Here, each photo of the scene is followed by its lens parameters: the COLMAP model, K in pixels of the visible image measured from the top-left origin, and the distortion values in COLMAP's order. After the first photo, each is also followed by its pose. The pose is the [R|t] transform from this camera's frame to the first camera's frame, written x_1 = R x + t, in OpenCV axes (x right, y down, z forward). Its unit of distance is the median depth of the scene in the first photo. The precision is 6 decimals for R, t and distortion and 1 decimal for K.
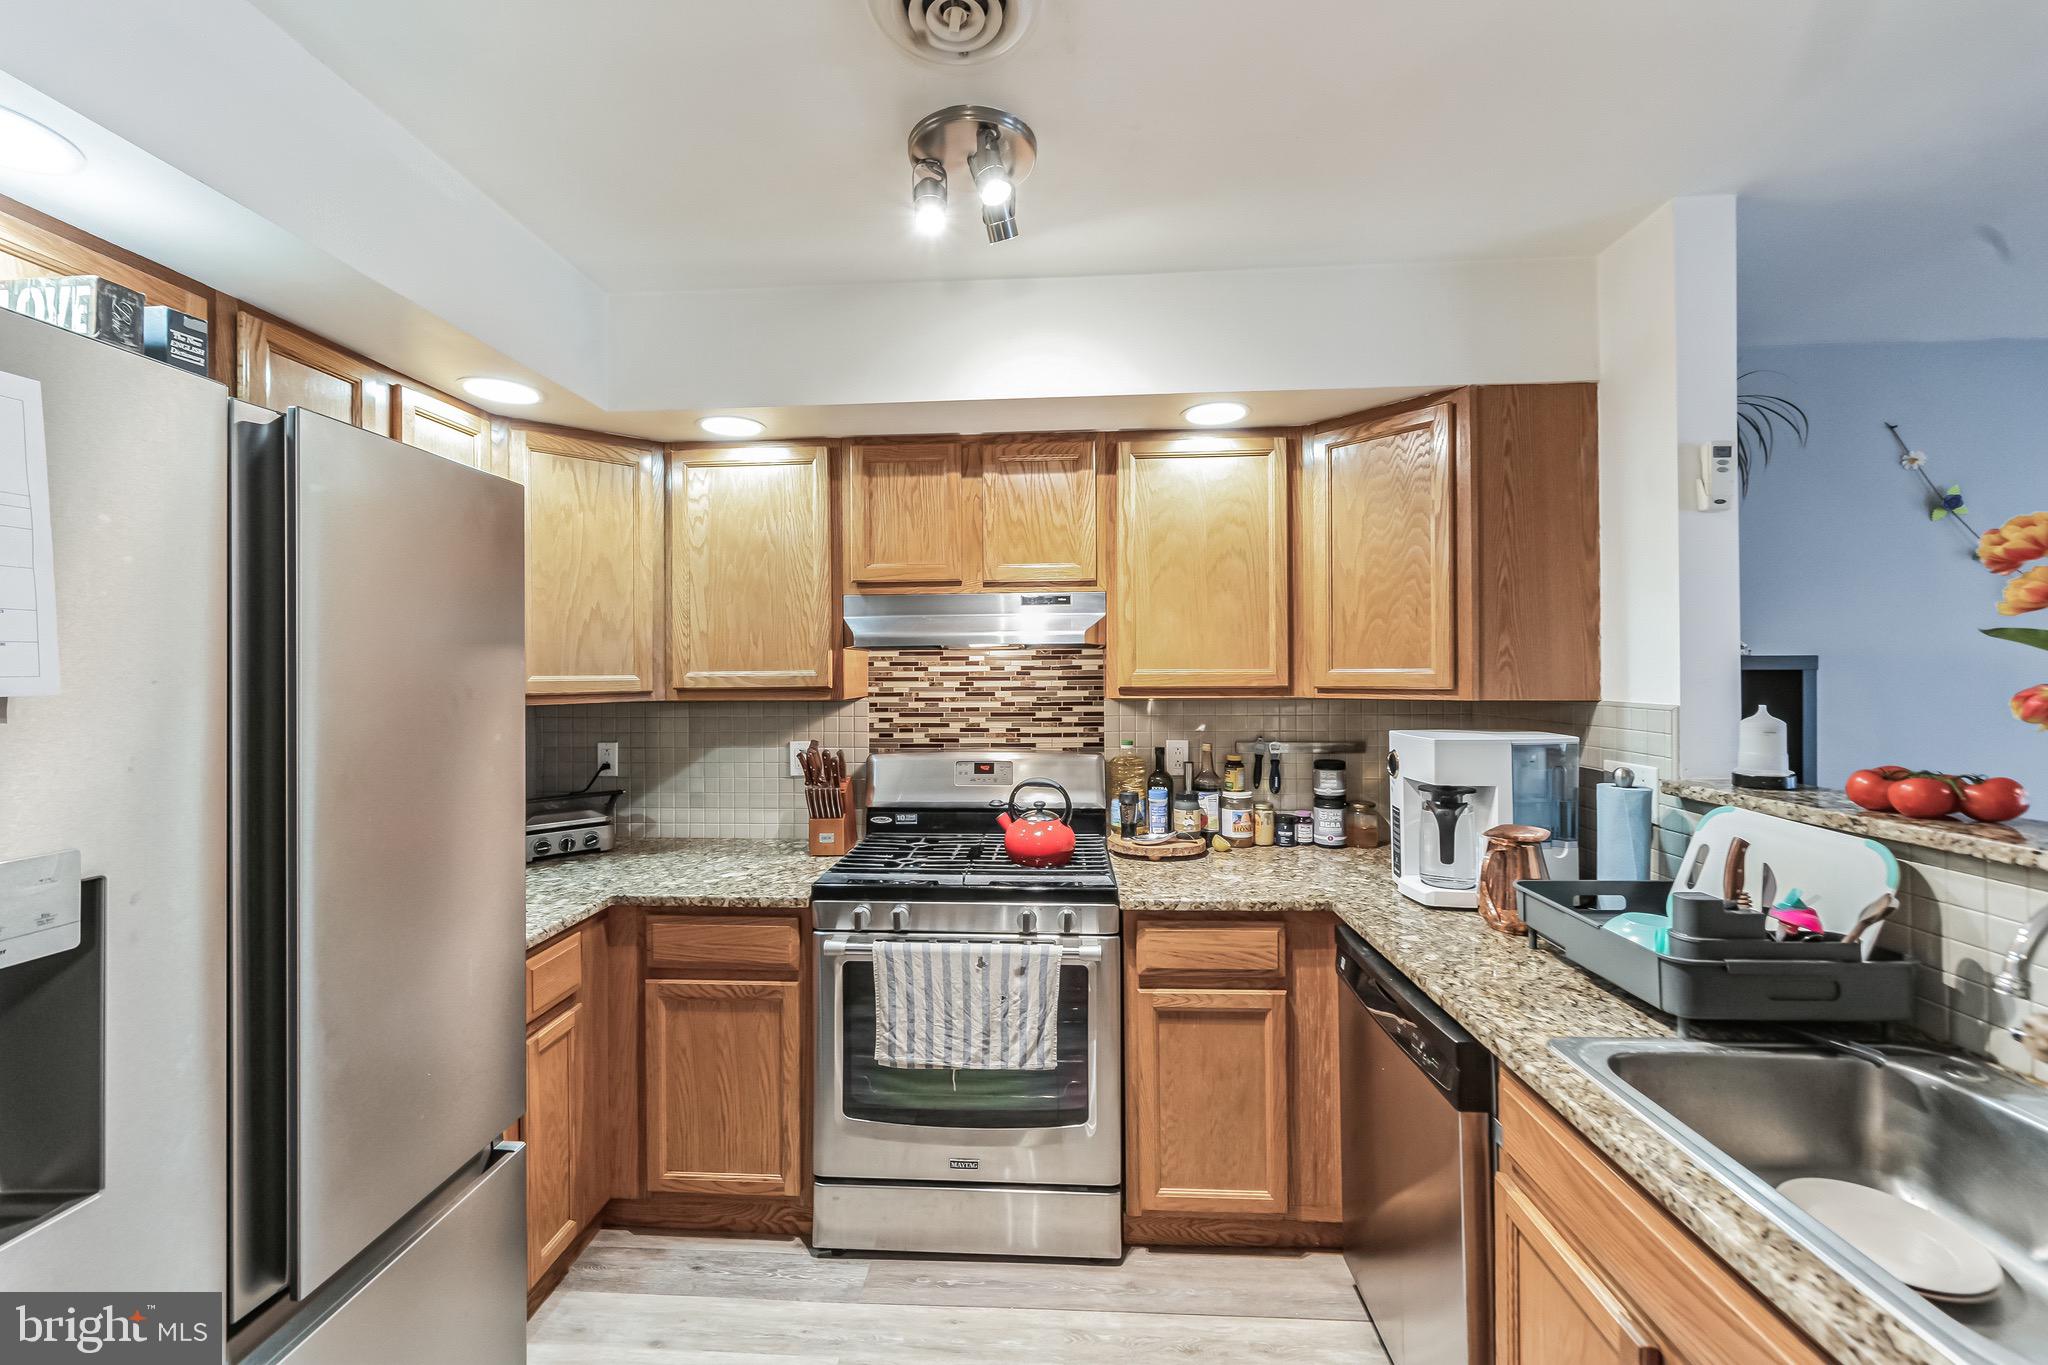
lens RADIAL K [[806.5, 0, 1014.1], [0, 806.5, 669.4], [0, 0, 1]] dist [0.001068, -0.000057]
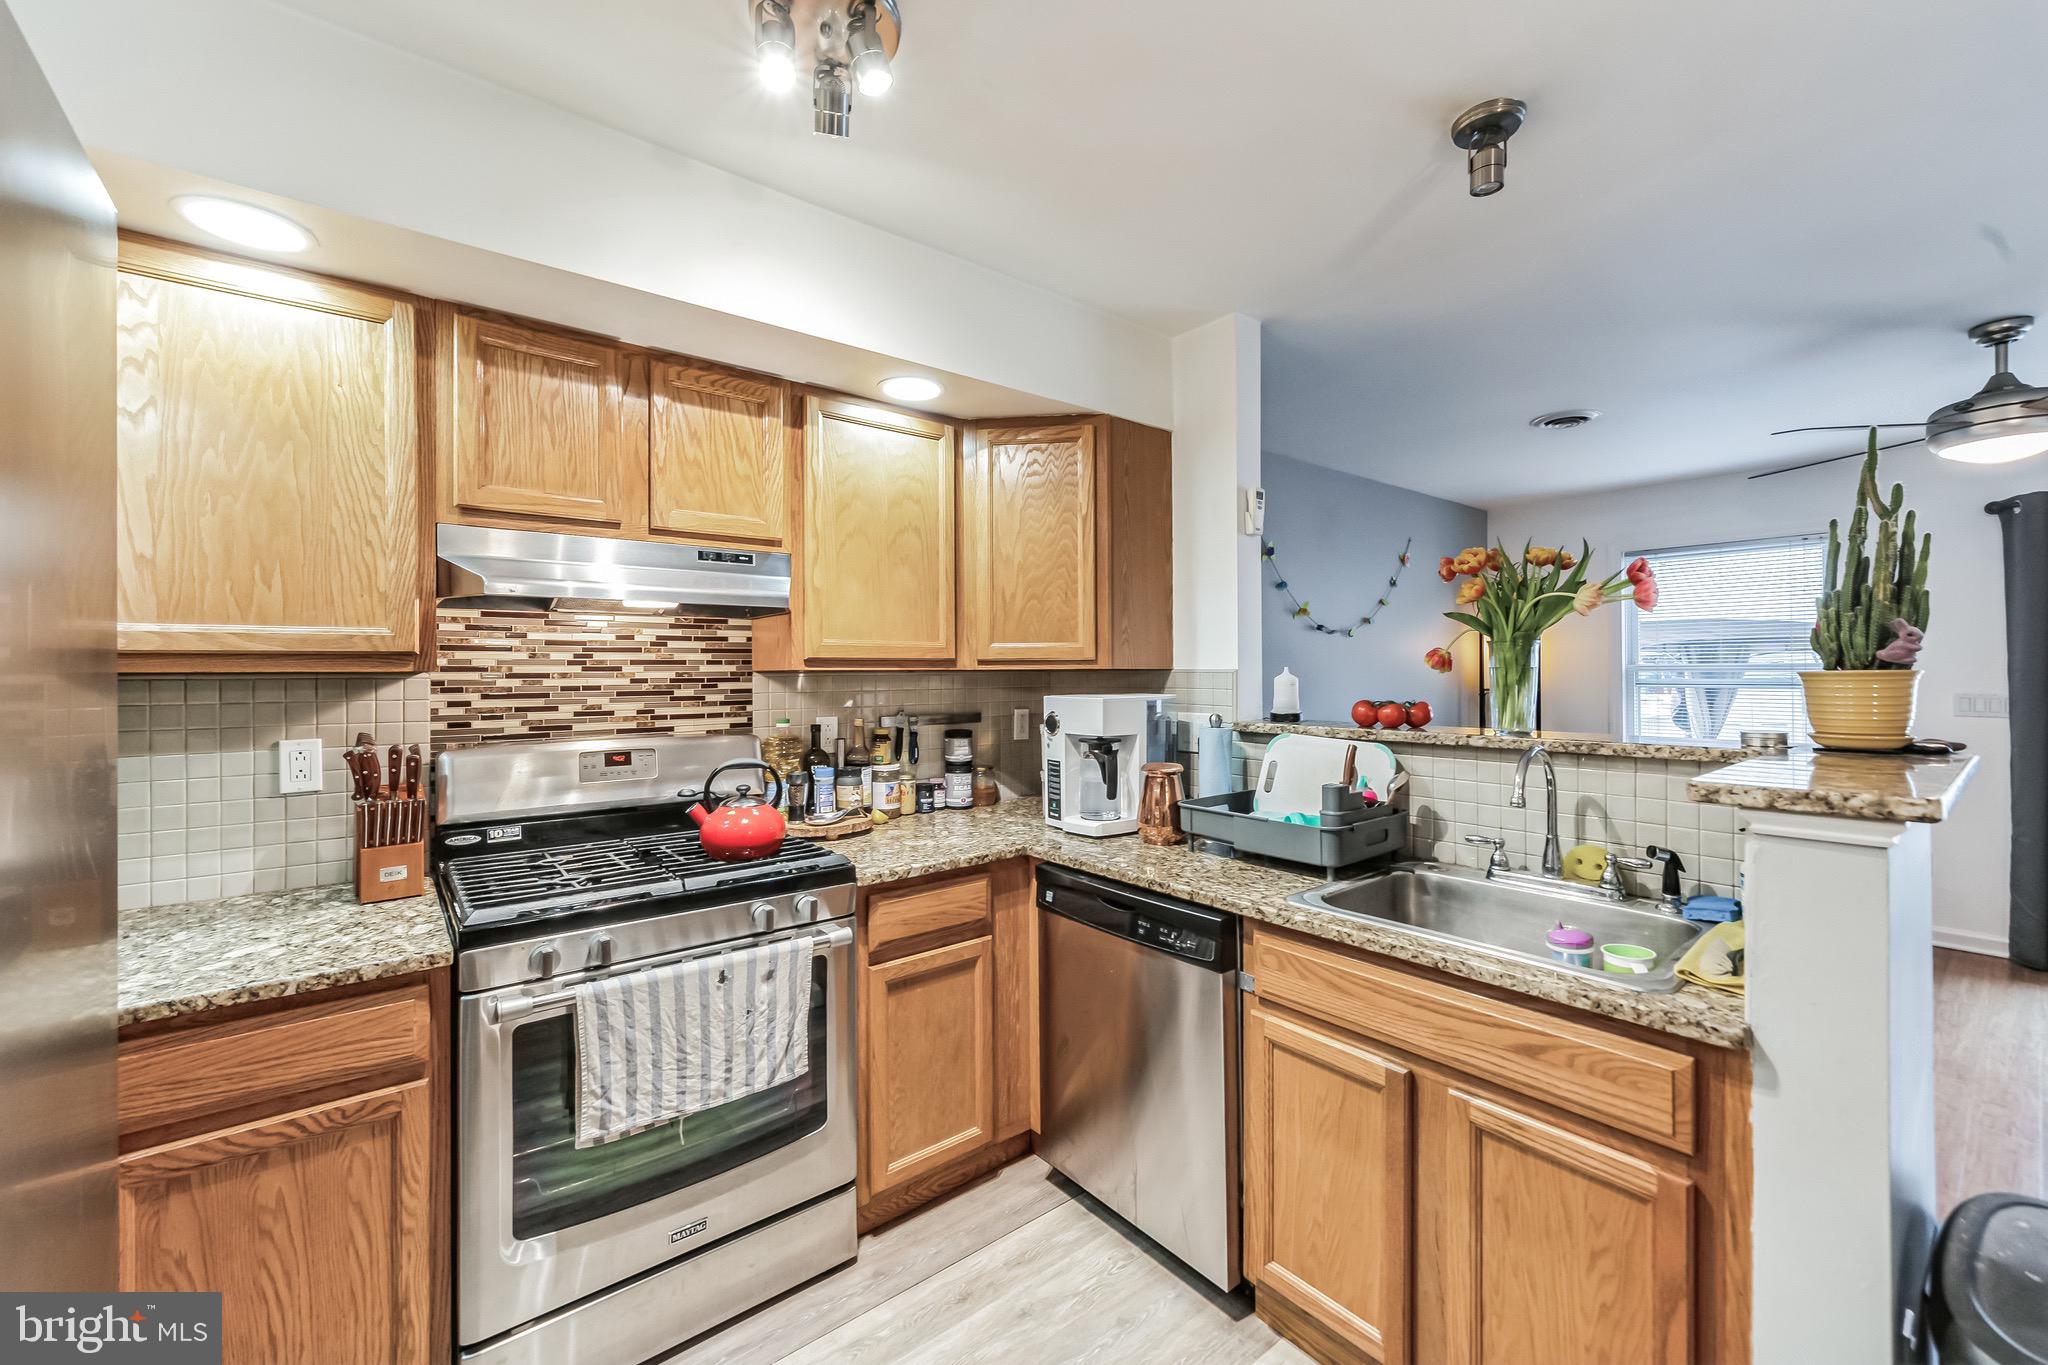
lens RADIAL K [[806.5, 0, 1014.1], [0, 806.5, 669.4], [0, 0, 1]] dist [0.001068, -0.000057]
pose [[0.750451, 0.004265, 0.660913, -0.320183], [-0.003085, 0.999991, -0.002950, 0.039040], [-0.660919, 0.000175, 0.750457, 0.147514]]
